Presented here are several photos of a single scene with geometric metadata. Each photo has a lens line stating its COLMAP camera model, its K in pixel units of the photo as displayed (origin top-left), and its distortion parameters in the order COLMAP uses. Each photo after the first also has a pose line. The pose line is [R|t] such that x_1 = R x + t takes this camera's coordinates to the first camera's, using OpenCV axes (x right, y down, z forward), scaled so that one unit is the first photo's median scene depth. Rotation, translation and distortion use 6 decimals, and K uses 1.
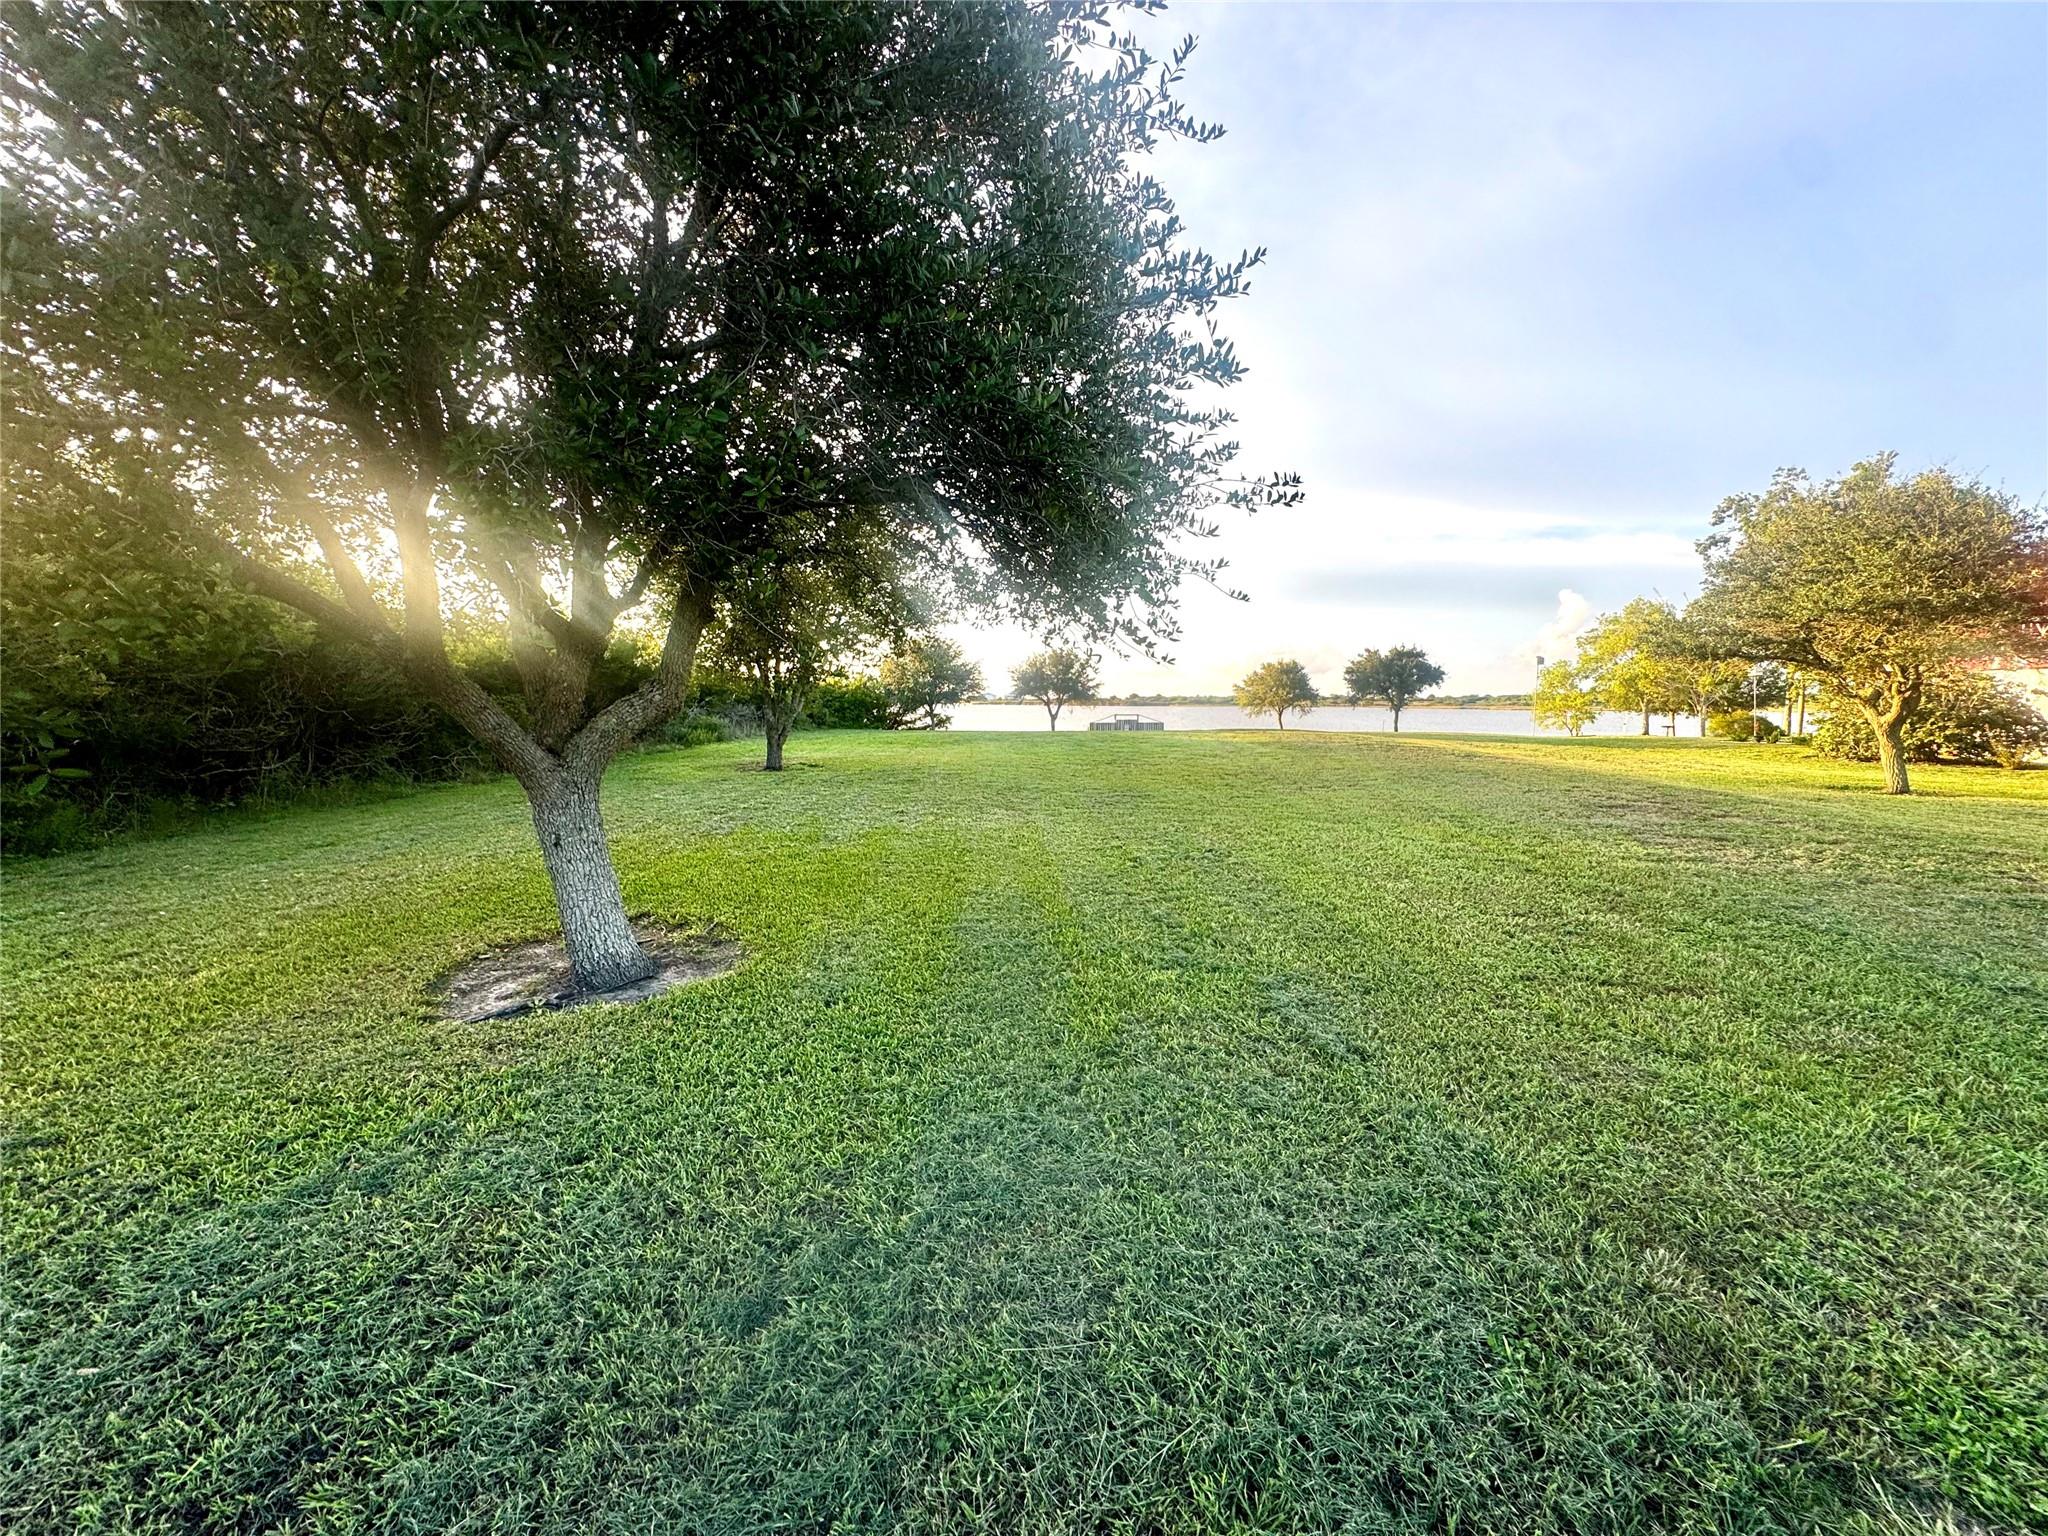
lens RADIAL K [[824.4, 0, 1022.7], [0, 824.4, 767.8], [0, 0, 1]] dist [-0.005095, 0.000868]
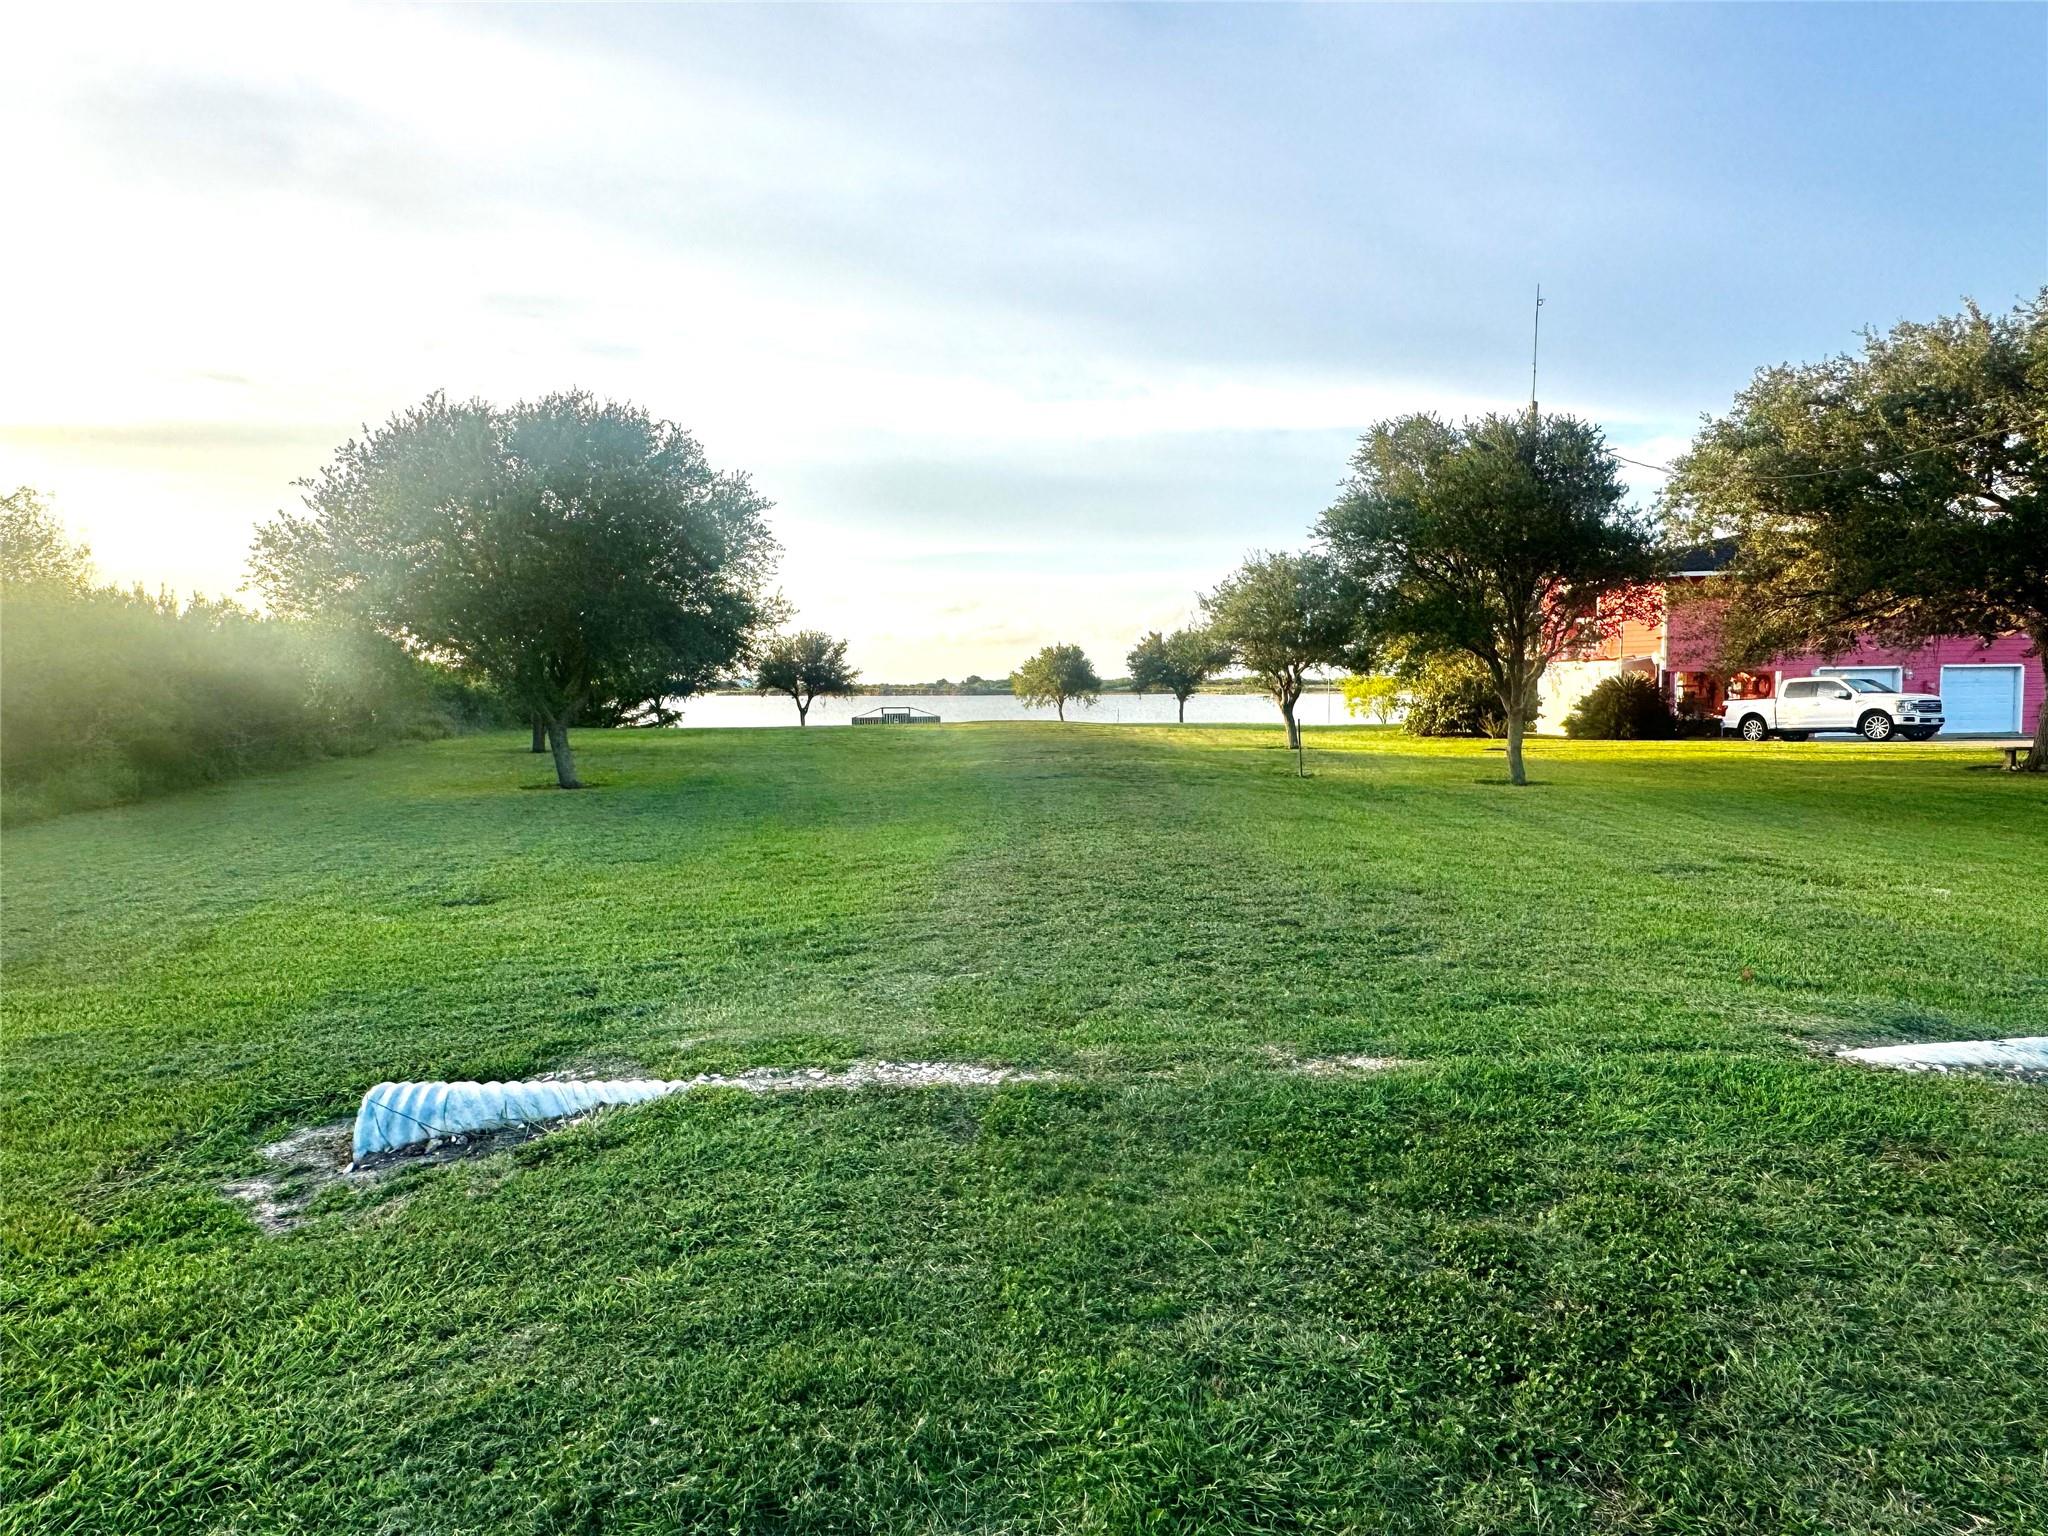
lens RADIAL K [[1331.5, 0, 1024.7], [0, 1331.5, 772.0], [0, 0, 1]] dist [-0.000603, -0.000042]
pose [[0.986289, -0.019574, 0.163861, 0.203371], [0.022400, 0.999630, -0.015416, 0.165057], [-0.163499, 0.018875, 0.986363, -2.342919]]
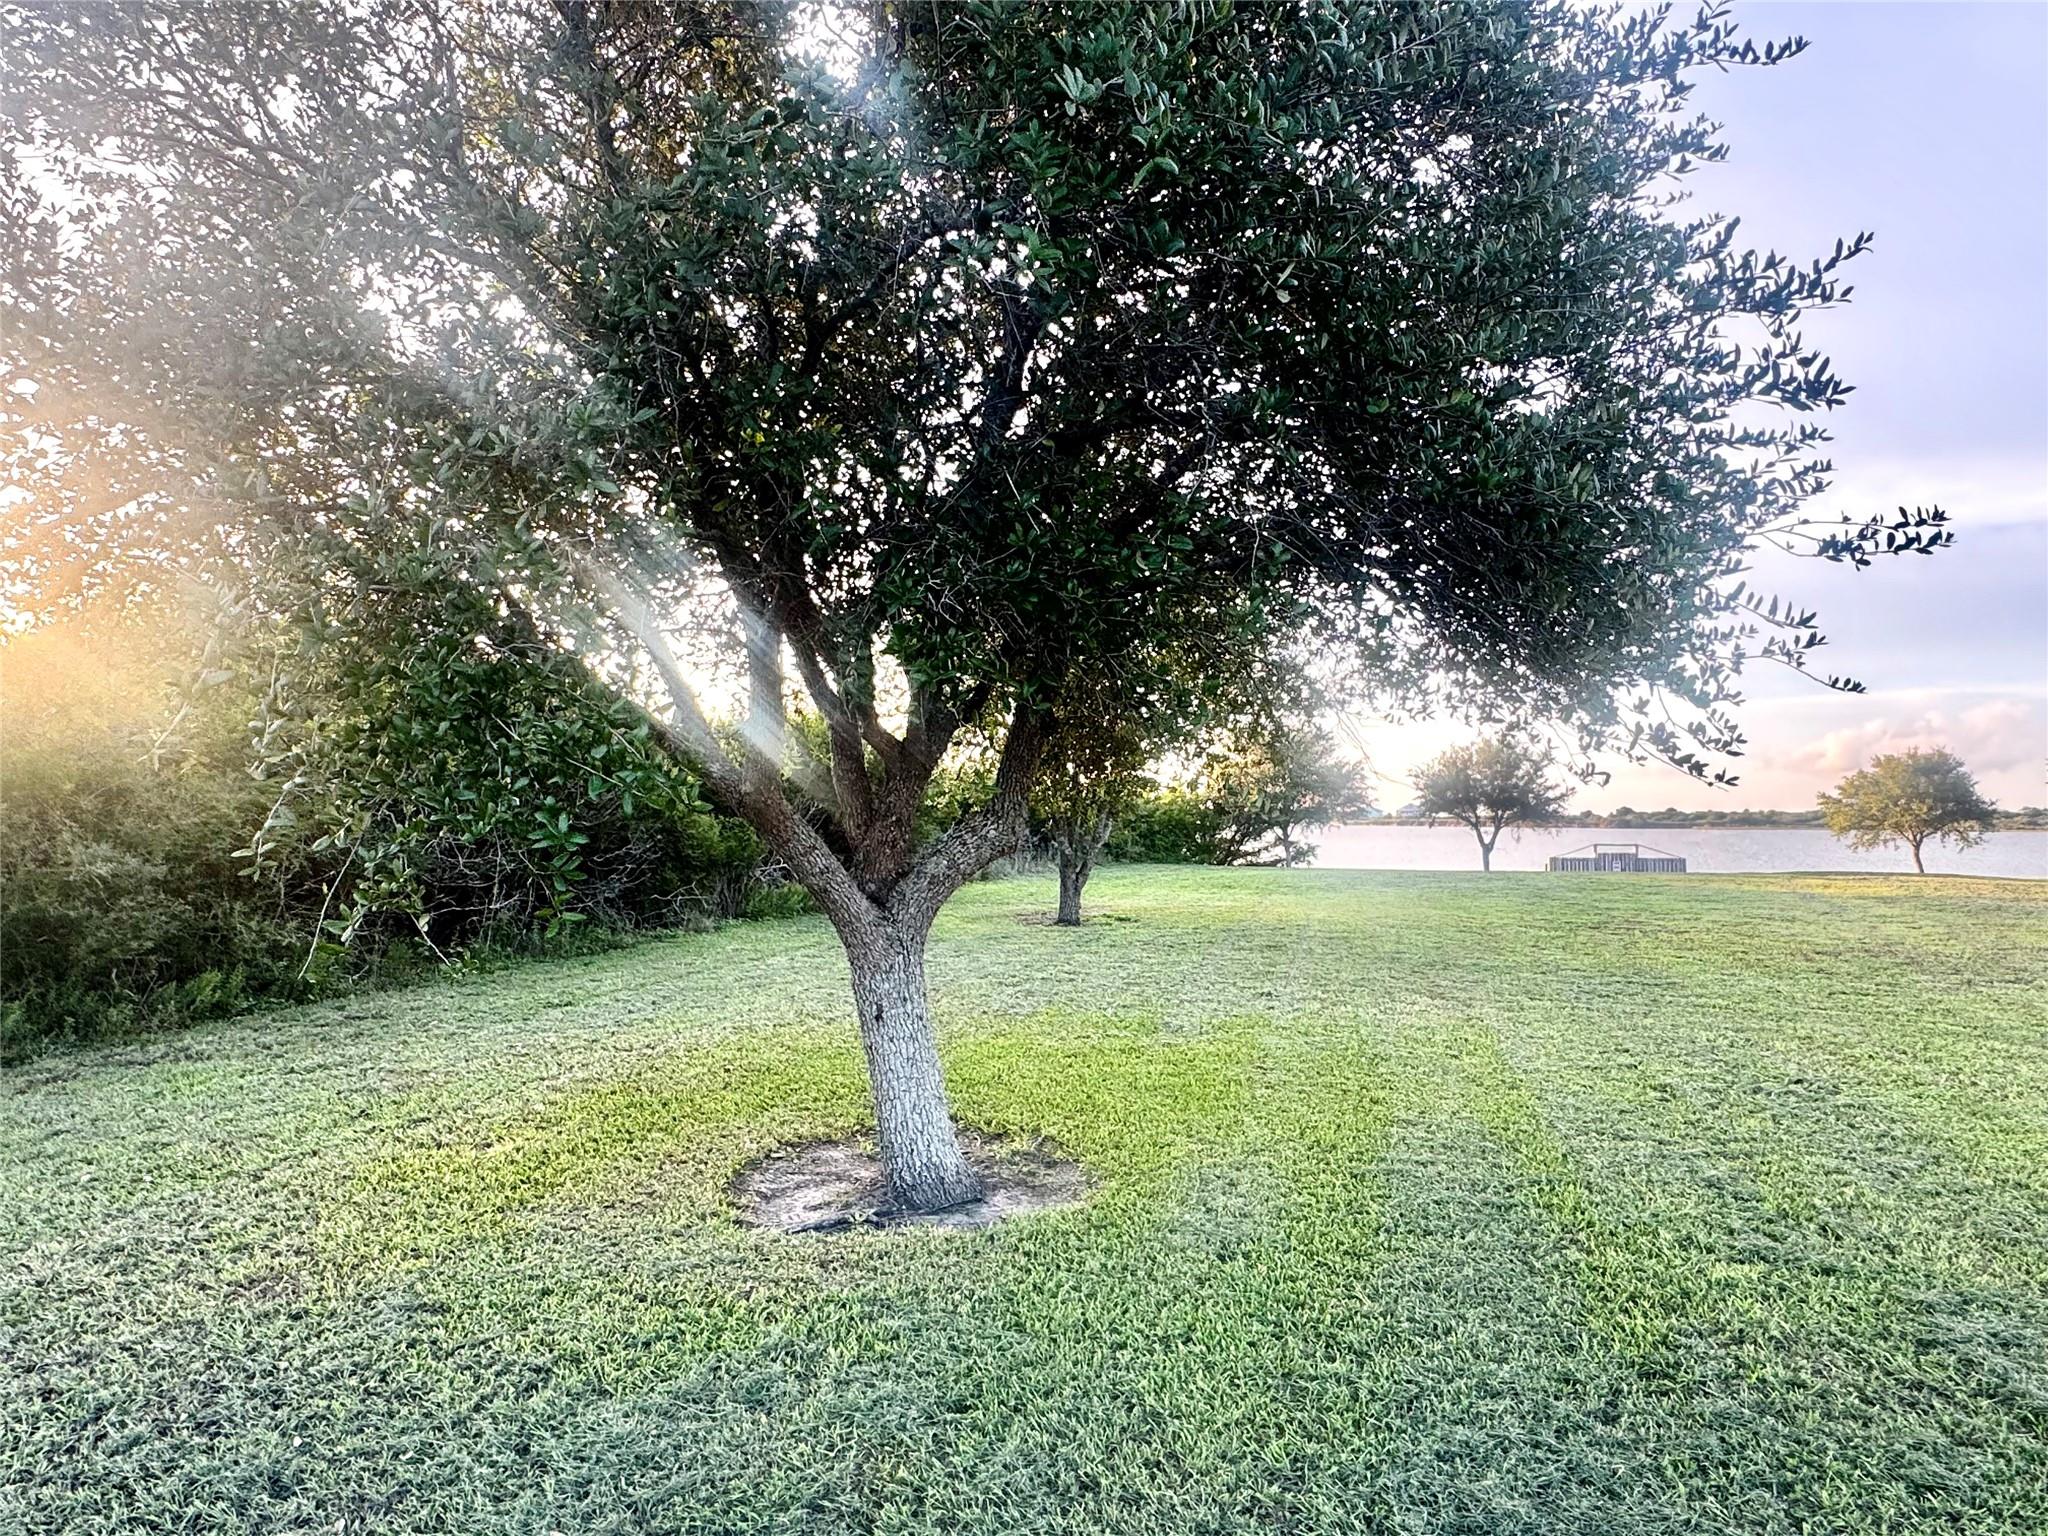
lens RADIAL K [[1271.5, 0, 1009.2], [0, 1271.5, 771.1], [0, 0, 1]] dist [-0.004904, 0.001848]
pose [[0.950047, -0.011041, -0.311911, -0.028984], [-0.025971, 0.993111, -0.114260, -0.003681], [0.311024, 0.116653, 0.943216, -0.080968]]
